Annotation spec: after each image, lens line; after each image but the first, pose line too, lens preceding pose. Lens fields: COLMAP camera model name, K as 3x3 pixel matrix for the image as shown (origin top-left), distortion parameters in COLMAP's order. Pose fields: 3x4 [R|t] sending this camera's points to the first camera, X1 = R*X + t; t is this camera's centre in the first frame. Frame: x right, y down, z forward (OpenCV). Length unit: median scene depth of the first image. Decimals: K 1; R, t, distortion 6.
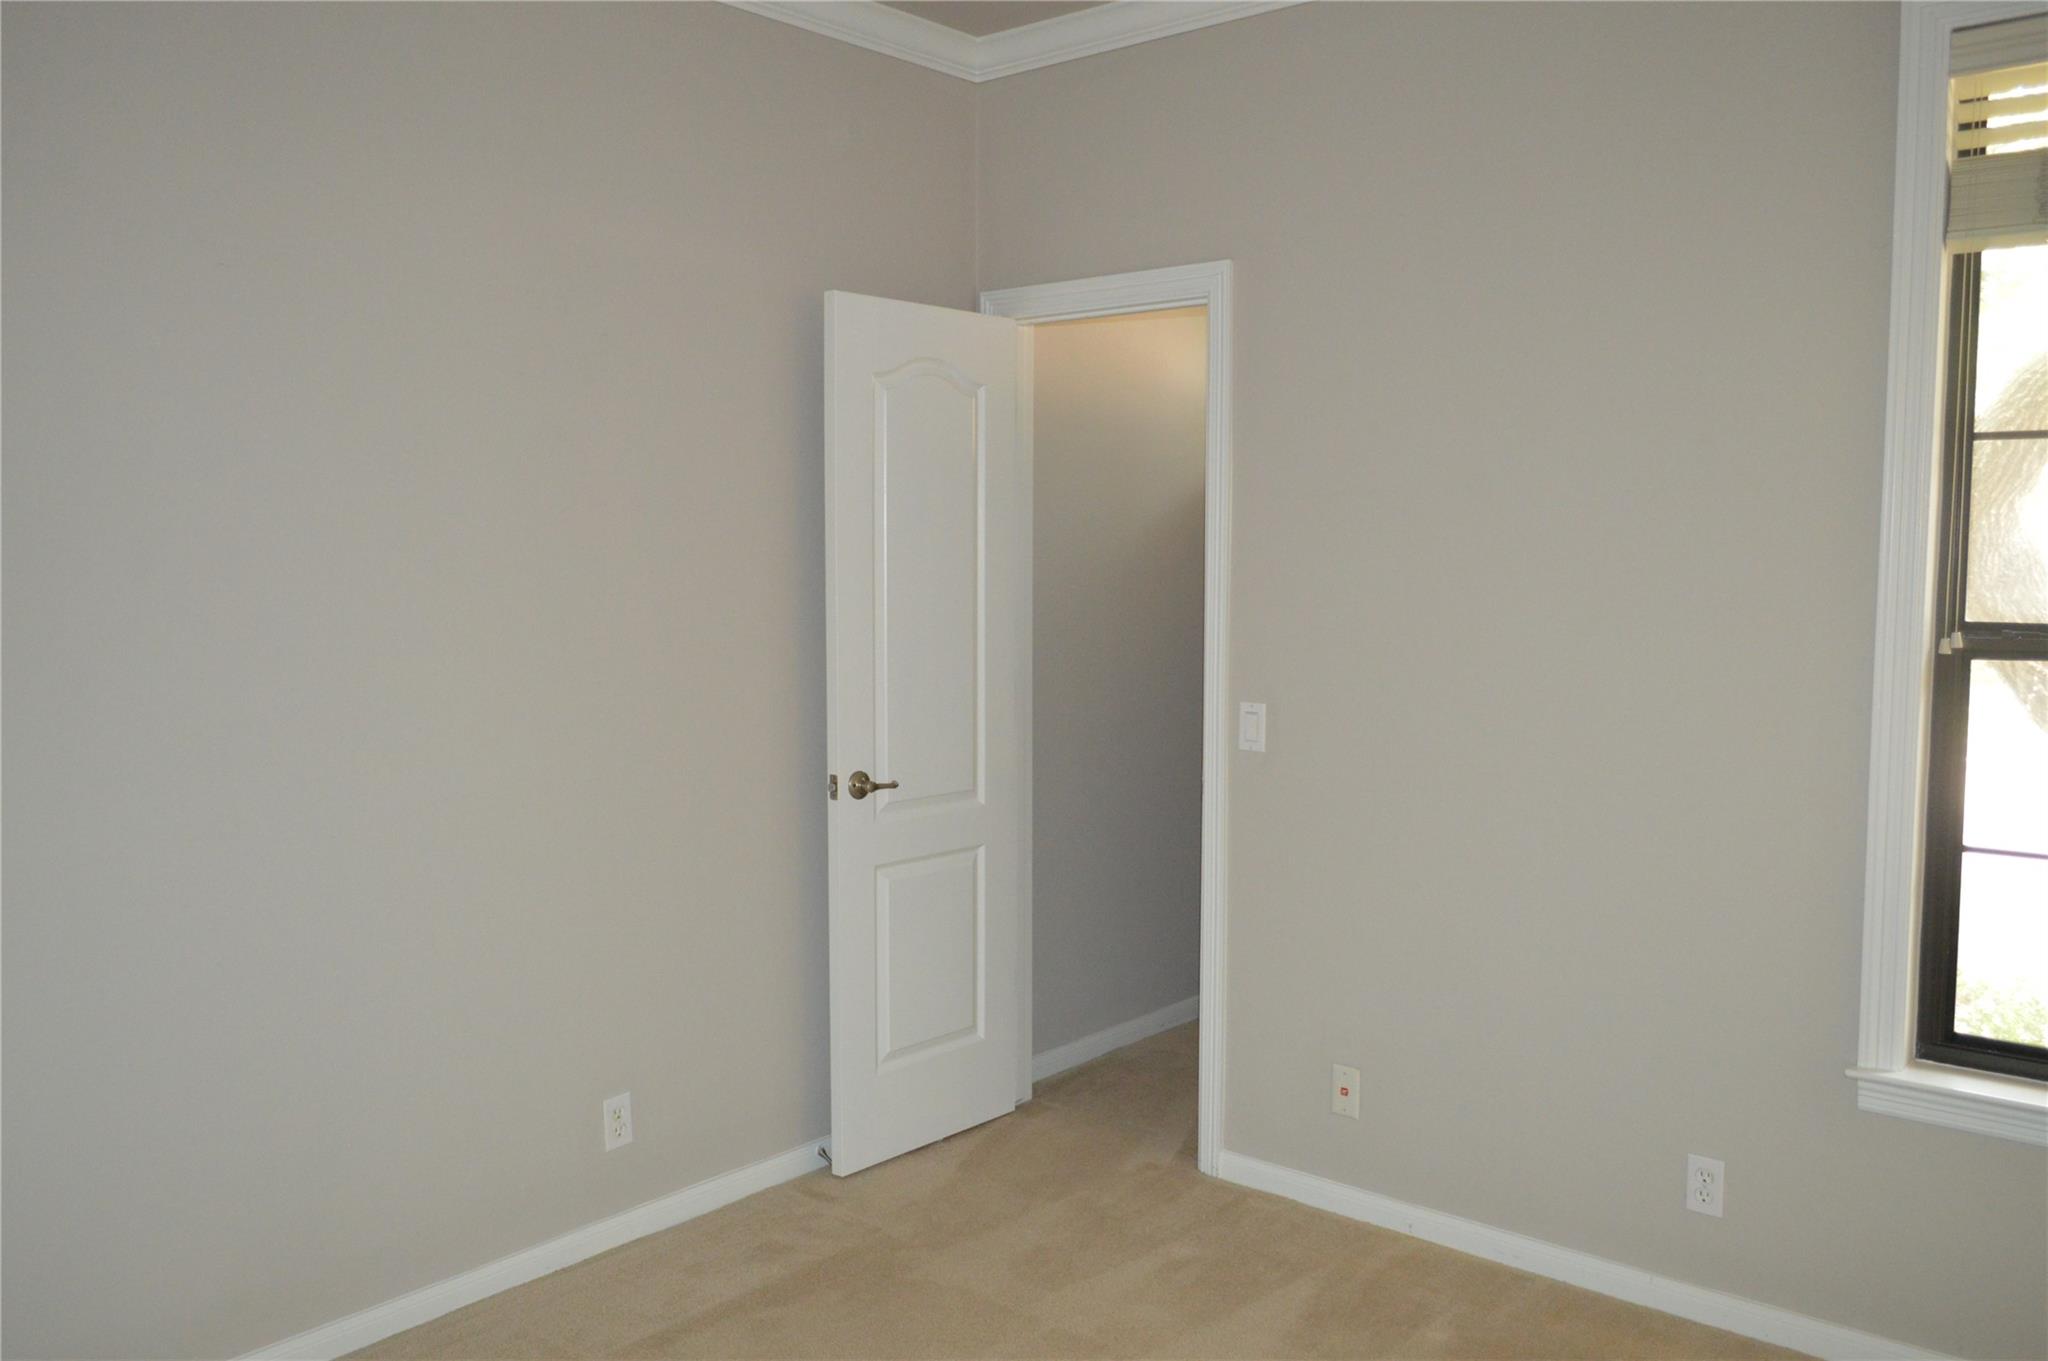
lens RADIAL K [[1616.2, 0, 1024.0], [0, 1616.2, 680.5], [0, 0, 1]] dist [-0.006373, 0.002701]
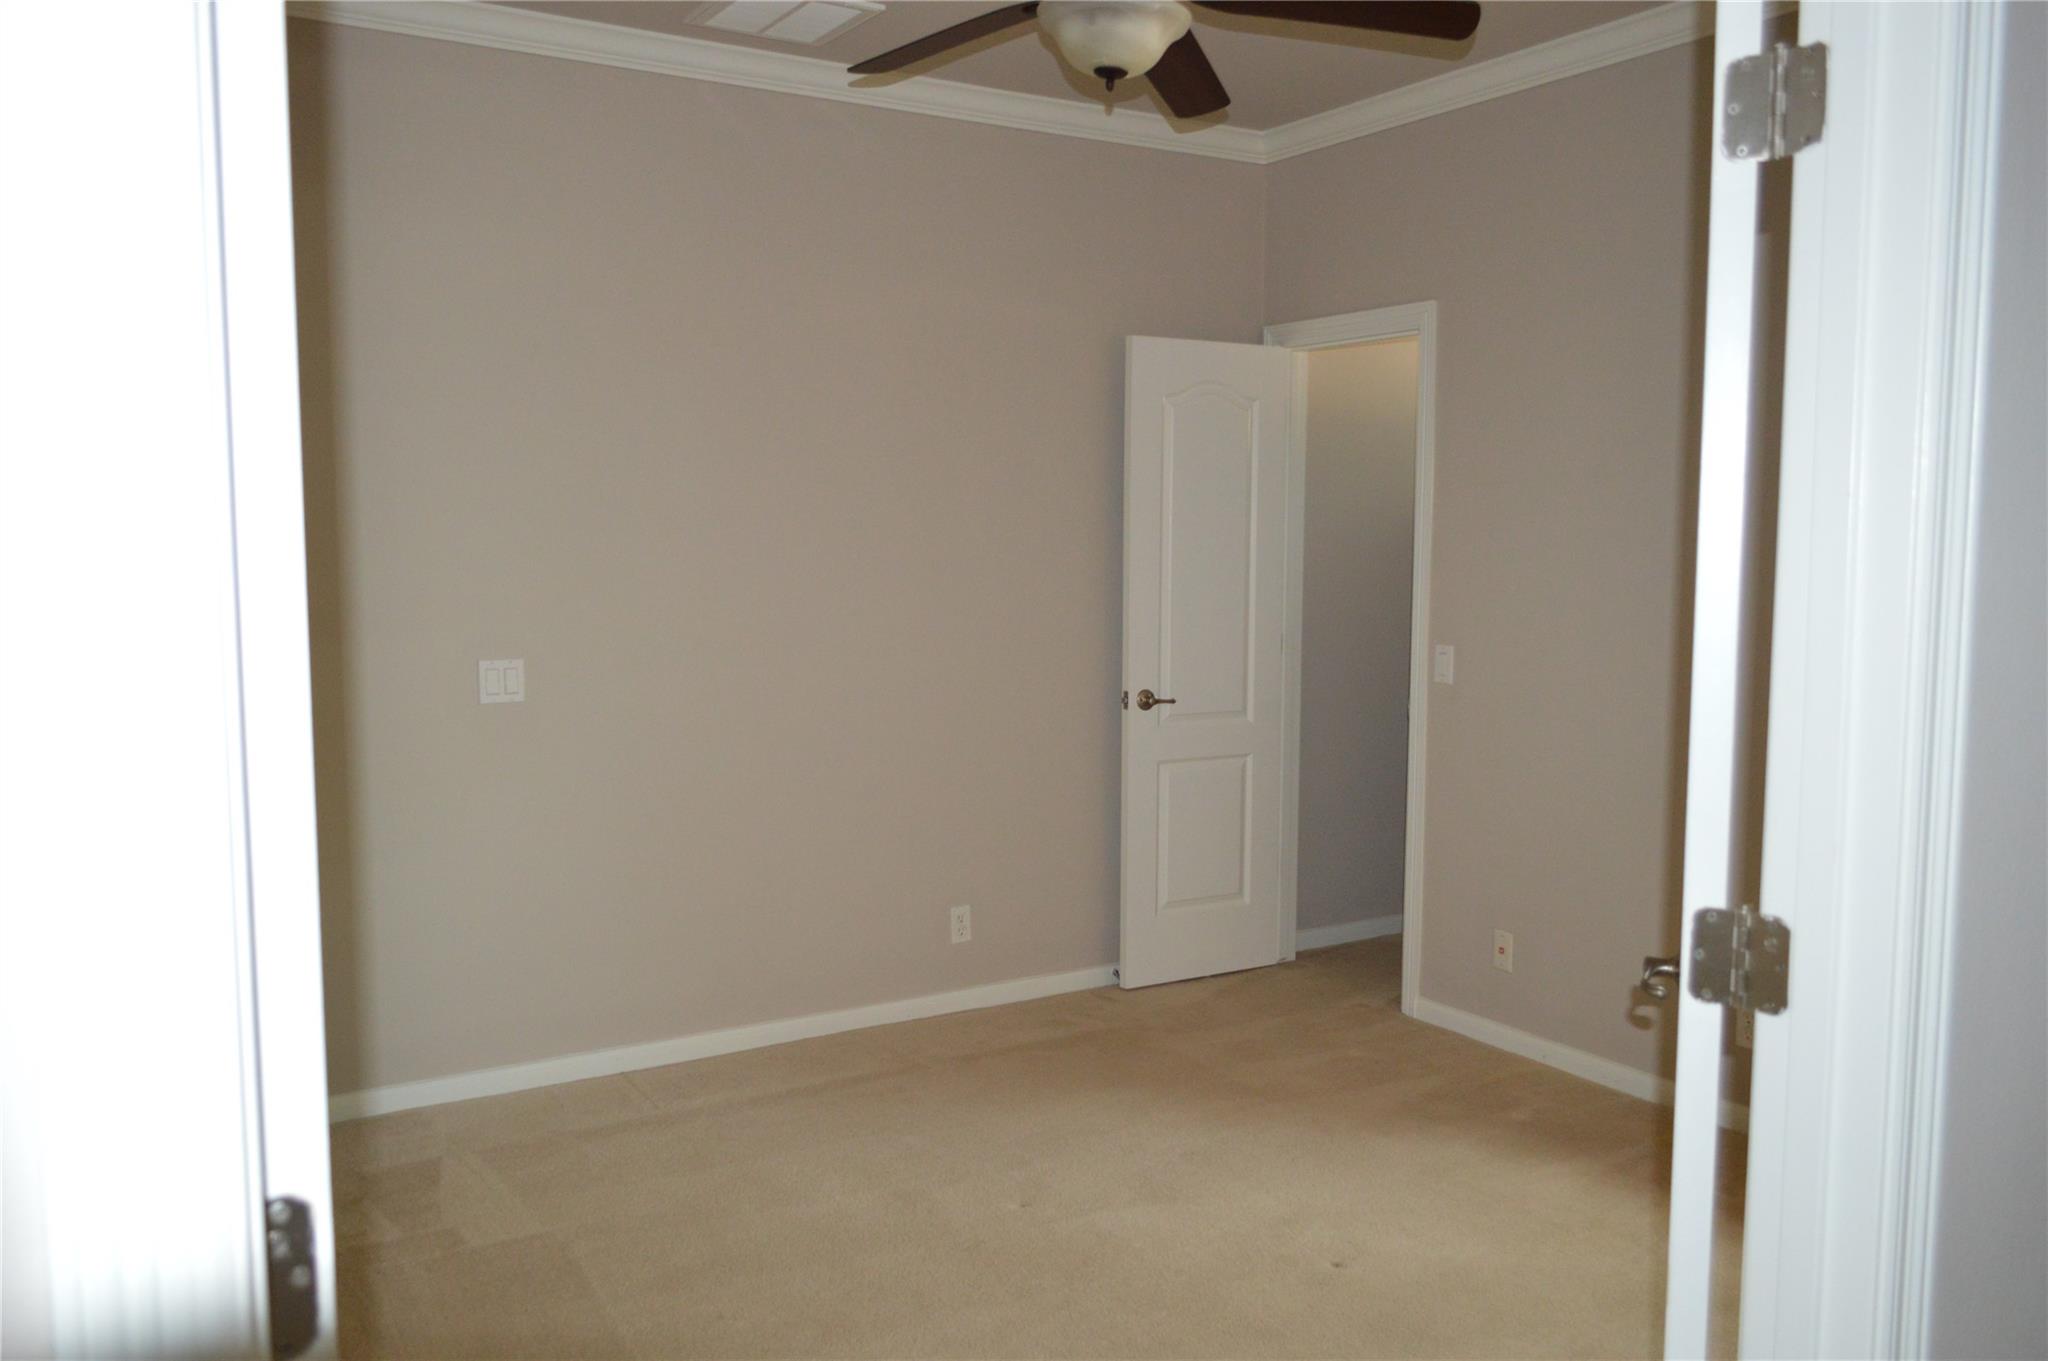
lens RADIAL K [[1616.2, 0, 1024.0], [0, 1616.2, 680.5], [0, 0, 1]] dist [-0.006373, 0.002701]
pose [[0.949790, 0.030154, -0.311432, 0.217117], [-0.028644, 0.999545, 0.009421, 0.037852], [0.311575, -0.000028, 0.950222, -0.309339]]
